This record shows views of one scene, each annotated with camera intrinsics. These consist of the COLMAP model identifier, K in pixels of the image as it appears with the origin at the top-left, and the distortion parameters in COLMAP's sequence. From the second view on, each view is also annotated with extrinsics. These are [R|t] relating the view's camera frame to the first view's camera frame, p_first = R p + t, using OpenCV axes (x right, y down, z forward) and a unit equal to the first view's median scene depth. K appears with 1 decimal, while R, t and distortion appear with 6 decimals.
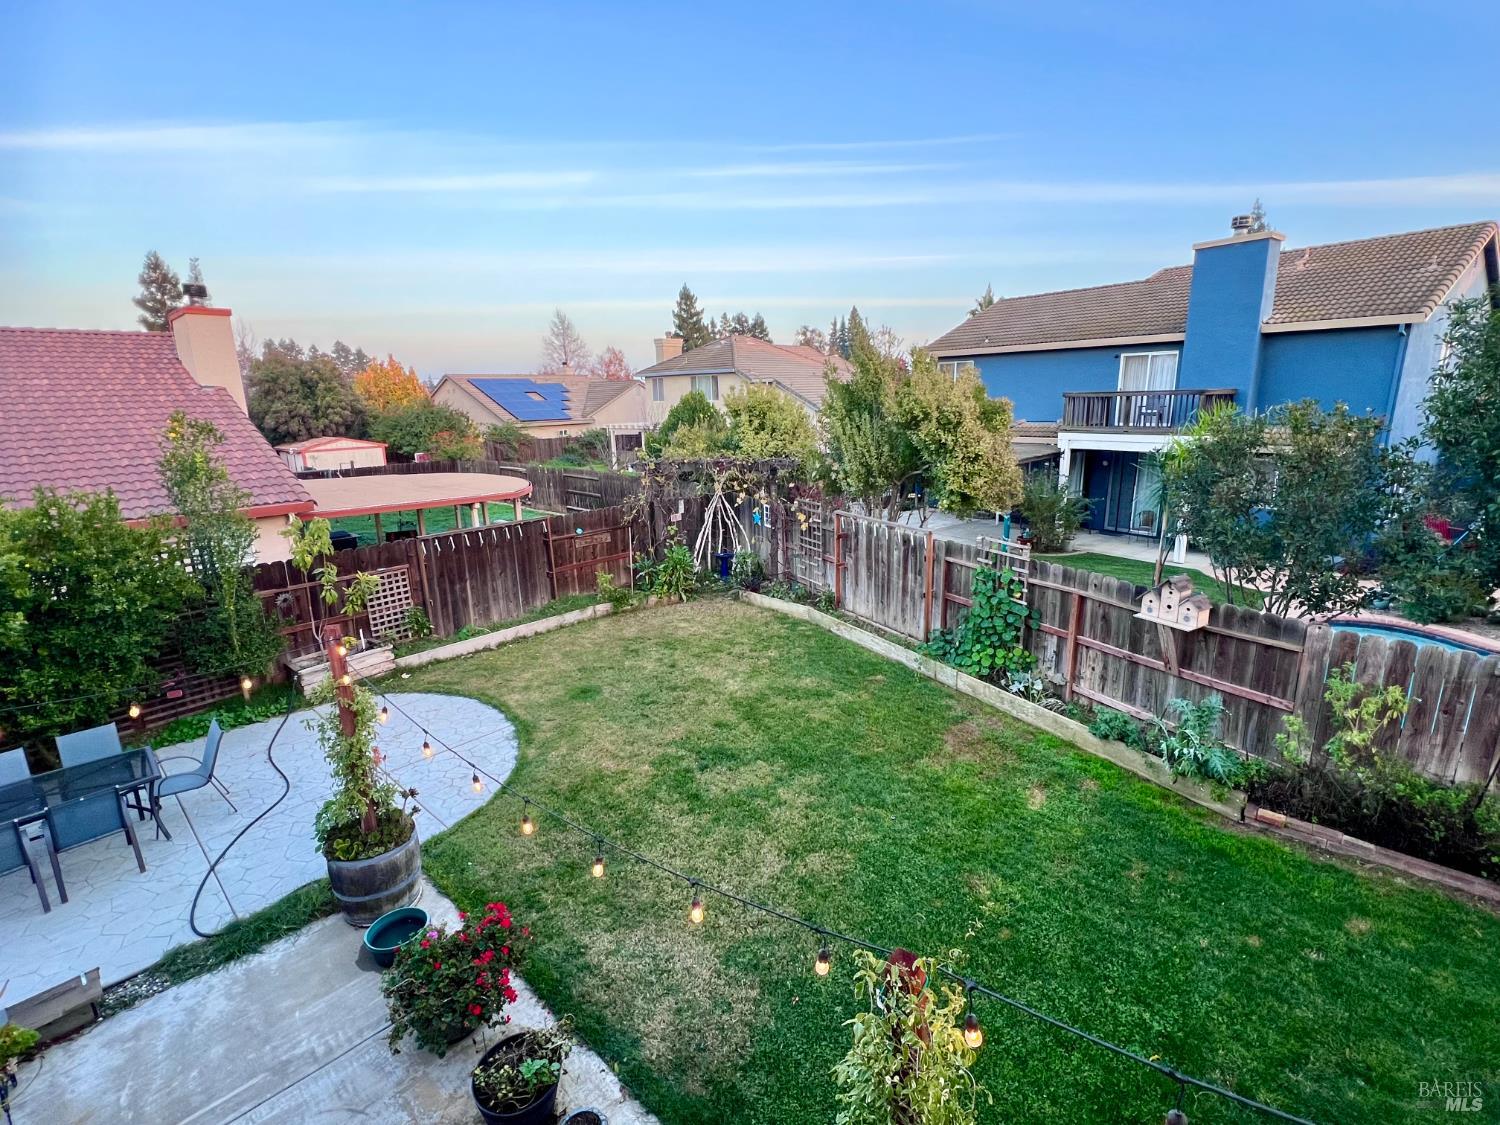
lens RADIAL K [[696.0, 0, 750.0], [0, 696.0, 562.5], [0, 0, 1]] dist [0.001365, -0.000285]
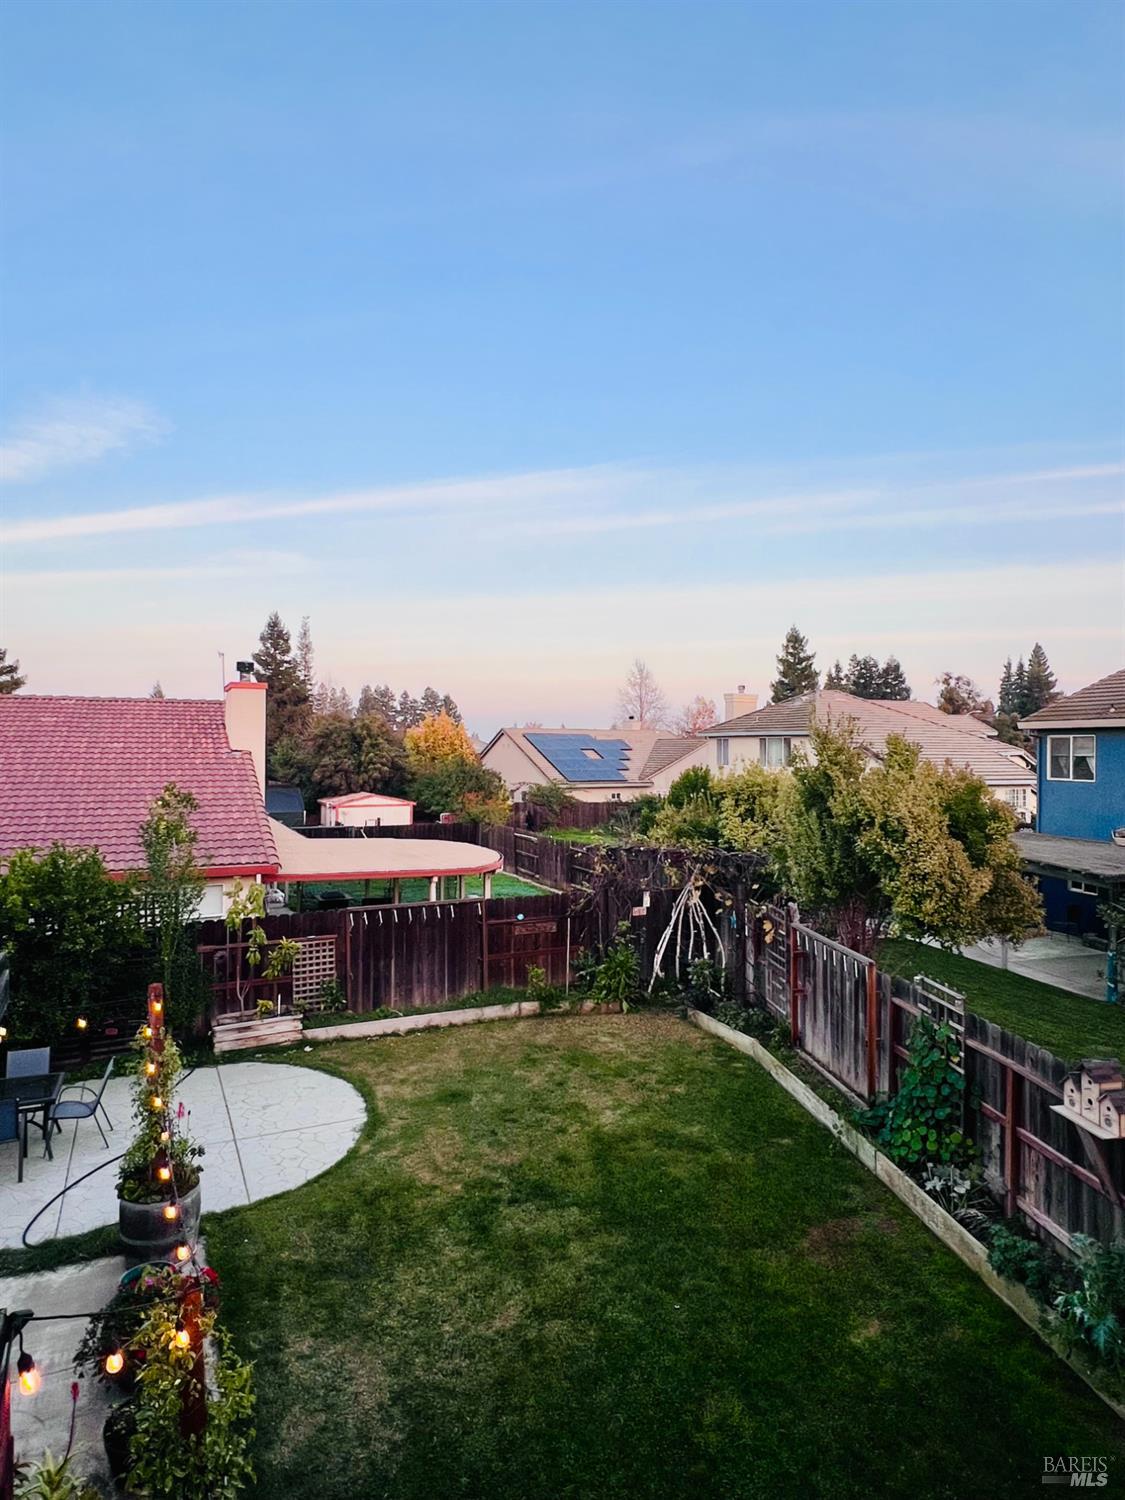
lens RADIAL K [[878.3, 0, 562.5], [0, 878.3, 750.0], [0, 0, 1]] dist [0.001982, -0.001248]
pose [[0.928947, 0.028282, -0.369132, 0.271677], [-0.112245, 0.971662, -0.208025, -0.029001], [0.352788, 0.234677, 0.905797, -0.097807]]
